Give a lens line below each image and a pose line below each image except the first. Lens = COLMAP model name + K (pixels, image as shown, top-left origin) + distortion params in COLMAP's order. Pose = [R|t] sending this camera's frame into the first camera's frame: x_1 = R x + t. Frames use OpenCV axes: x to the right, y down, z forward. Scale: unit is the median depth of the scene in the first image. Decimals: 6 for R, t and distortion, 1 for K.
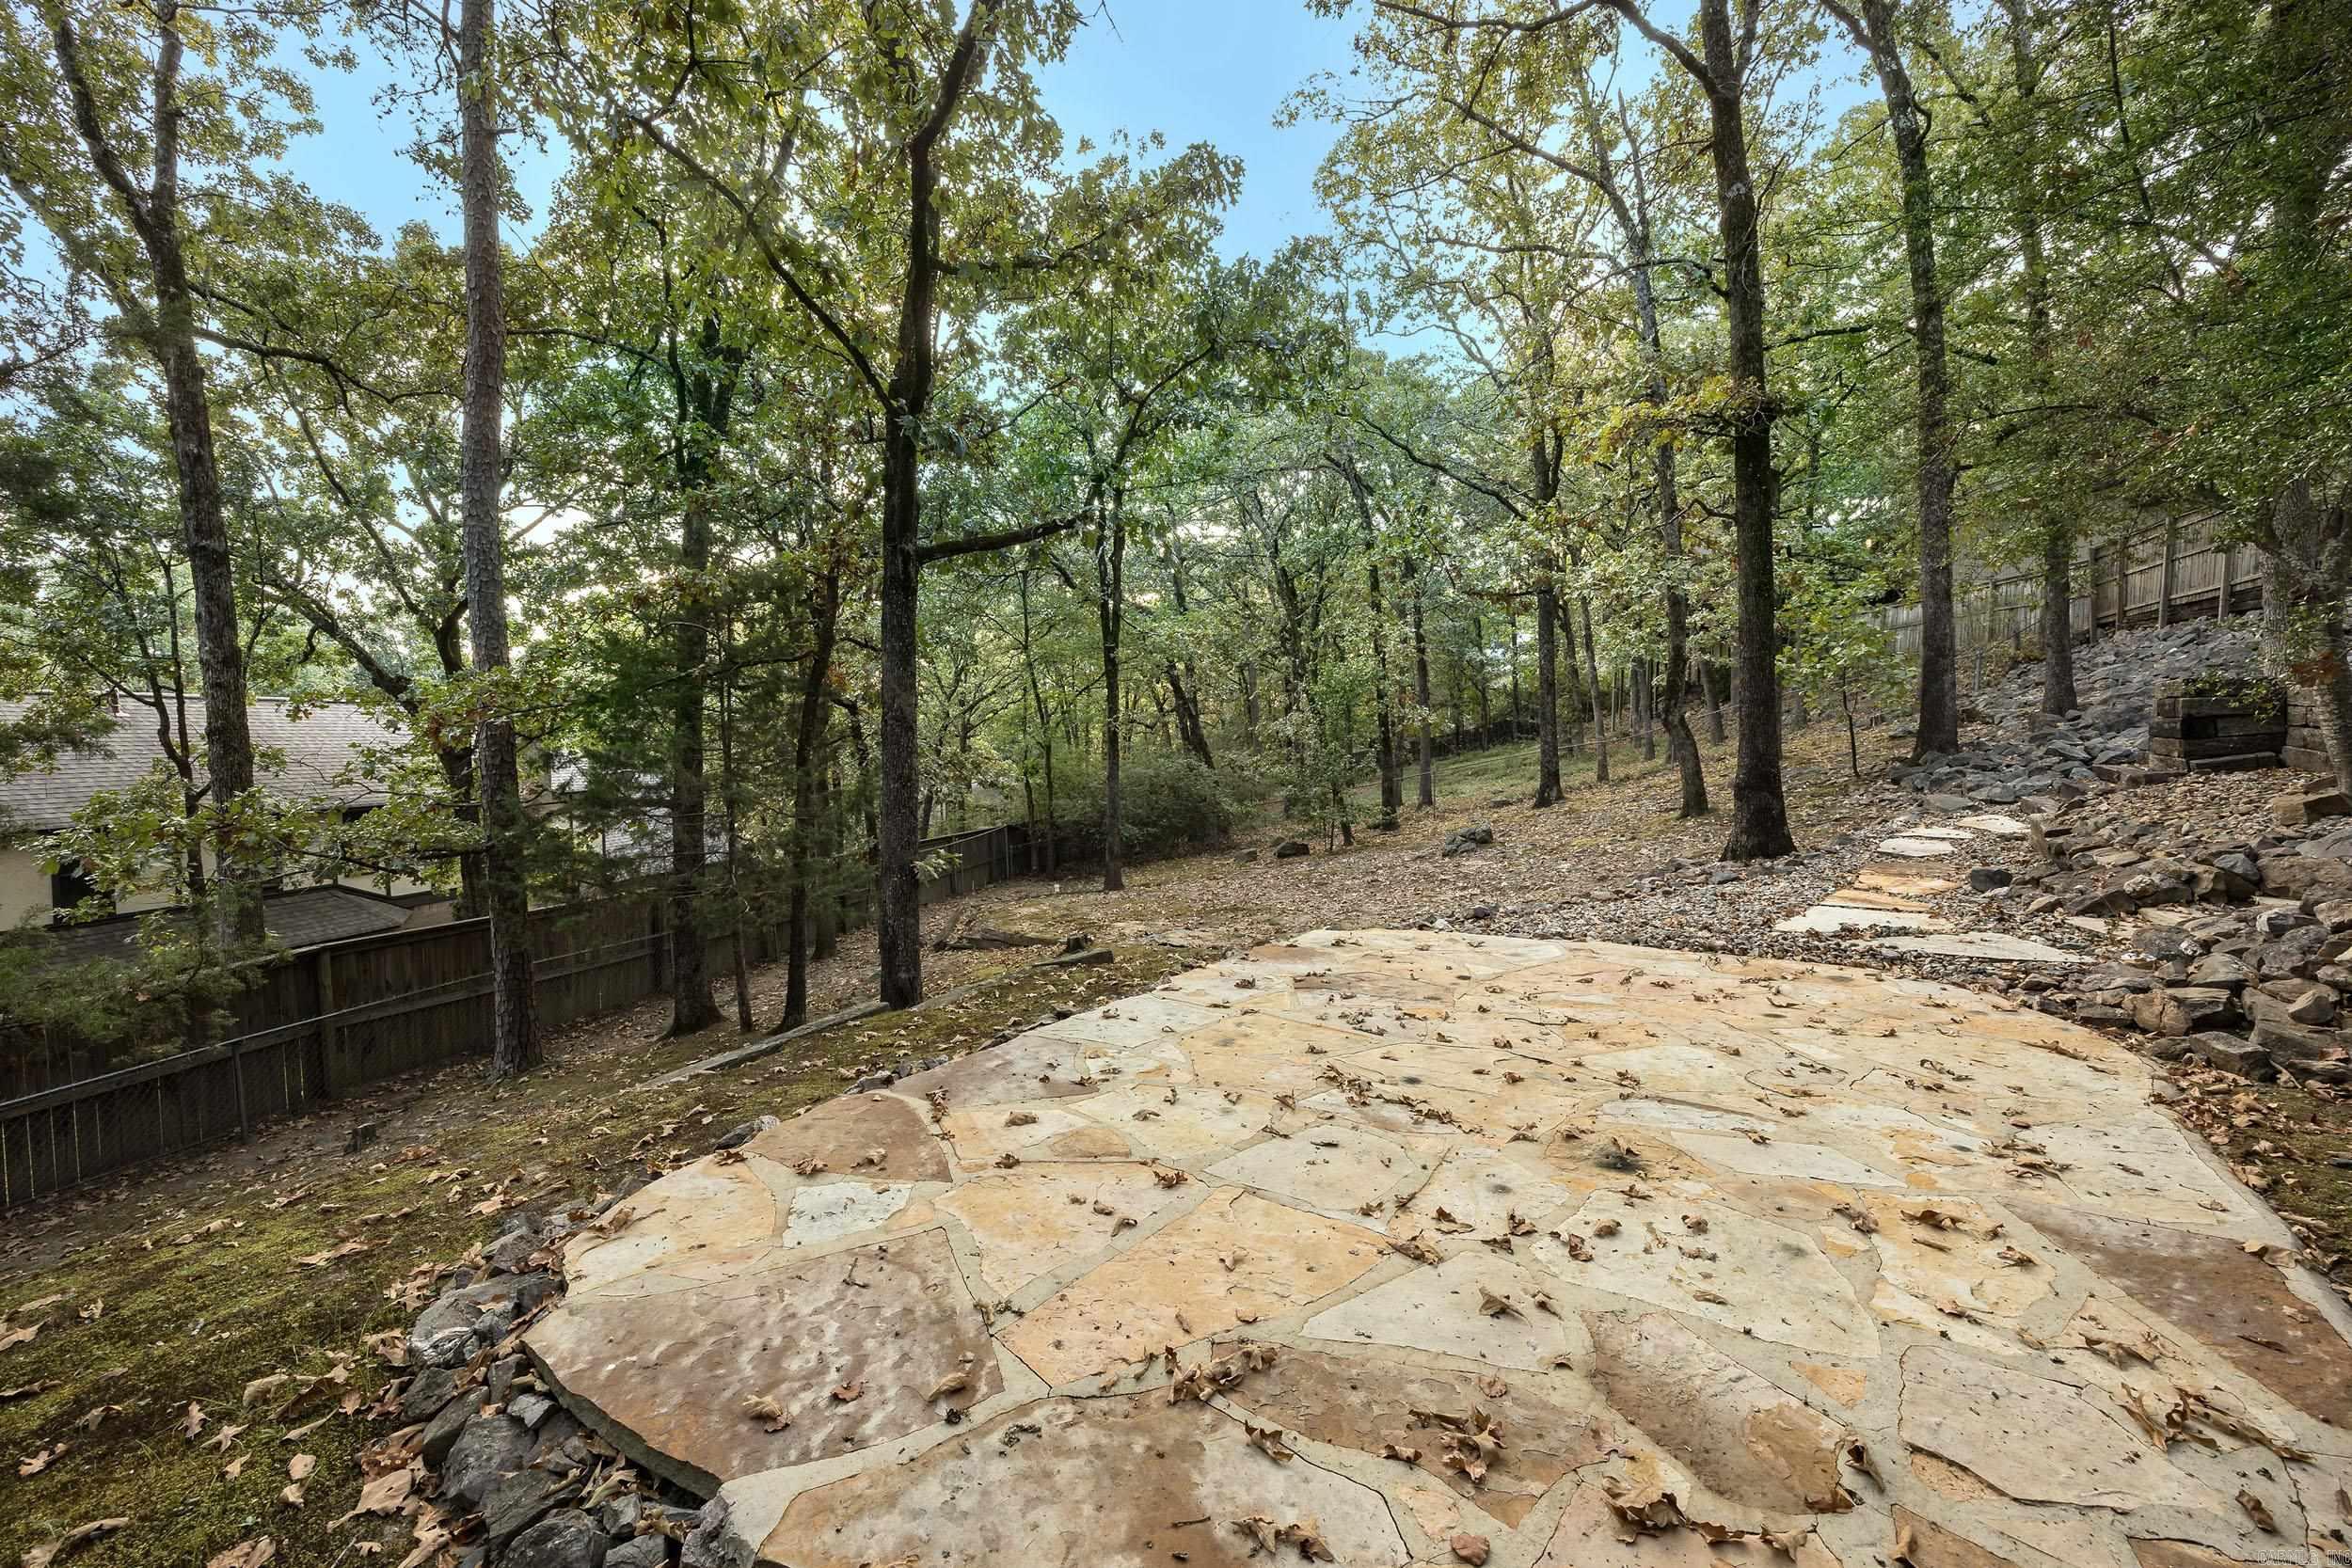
lens RADIAL K [[954.4, 0, 1176.0], [0, 954.4, 784.0], [0, 0, 1]] dist [-0.001614, -0.000214]
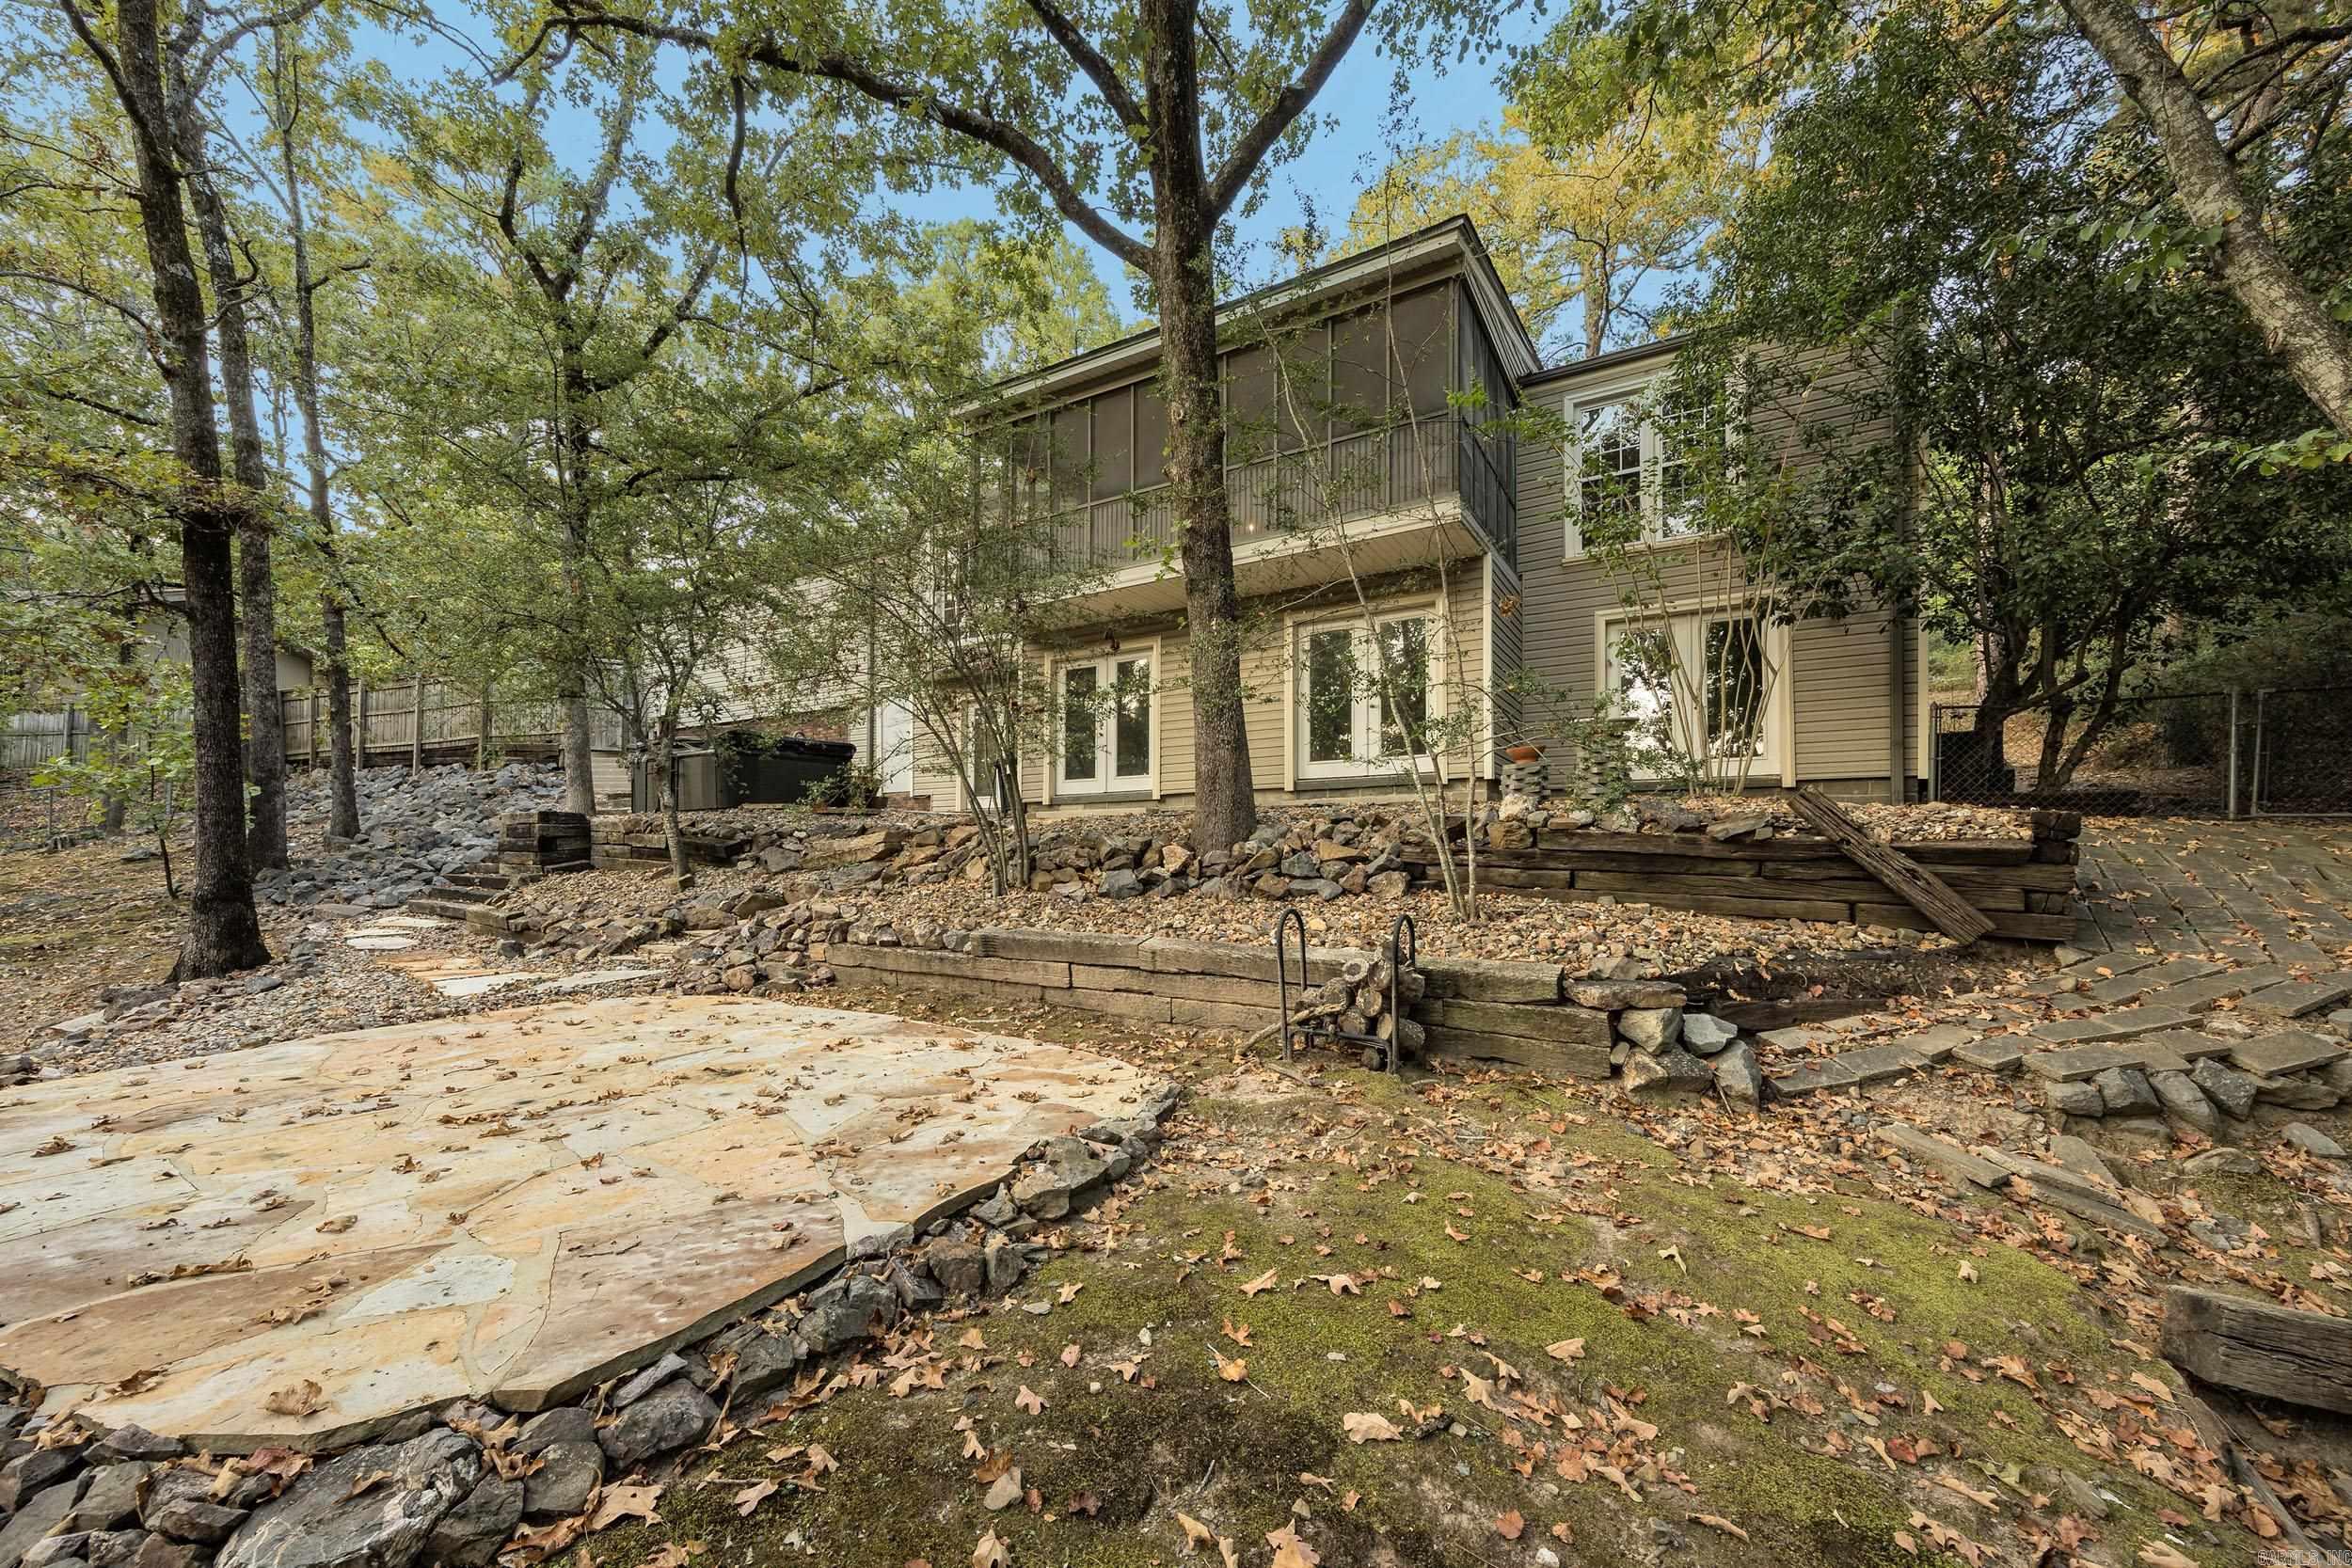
lens RADIAL K [[920.5, 0, 1174.6], [0, 920.5, 859.0], [0, 0, 1]] dist [0.000069, 0.000008]
pose [[-0.064581, 0.004671, 0.997902, -0.840799], [0.062916, 0.998019, -0.000600, 0.049316], [-0.995927, 0.062745, -0.064747, 0.207886]]
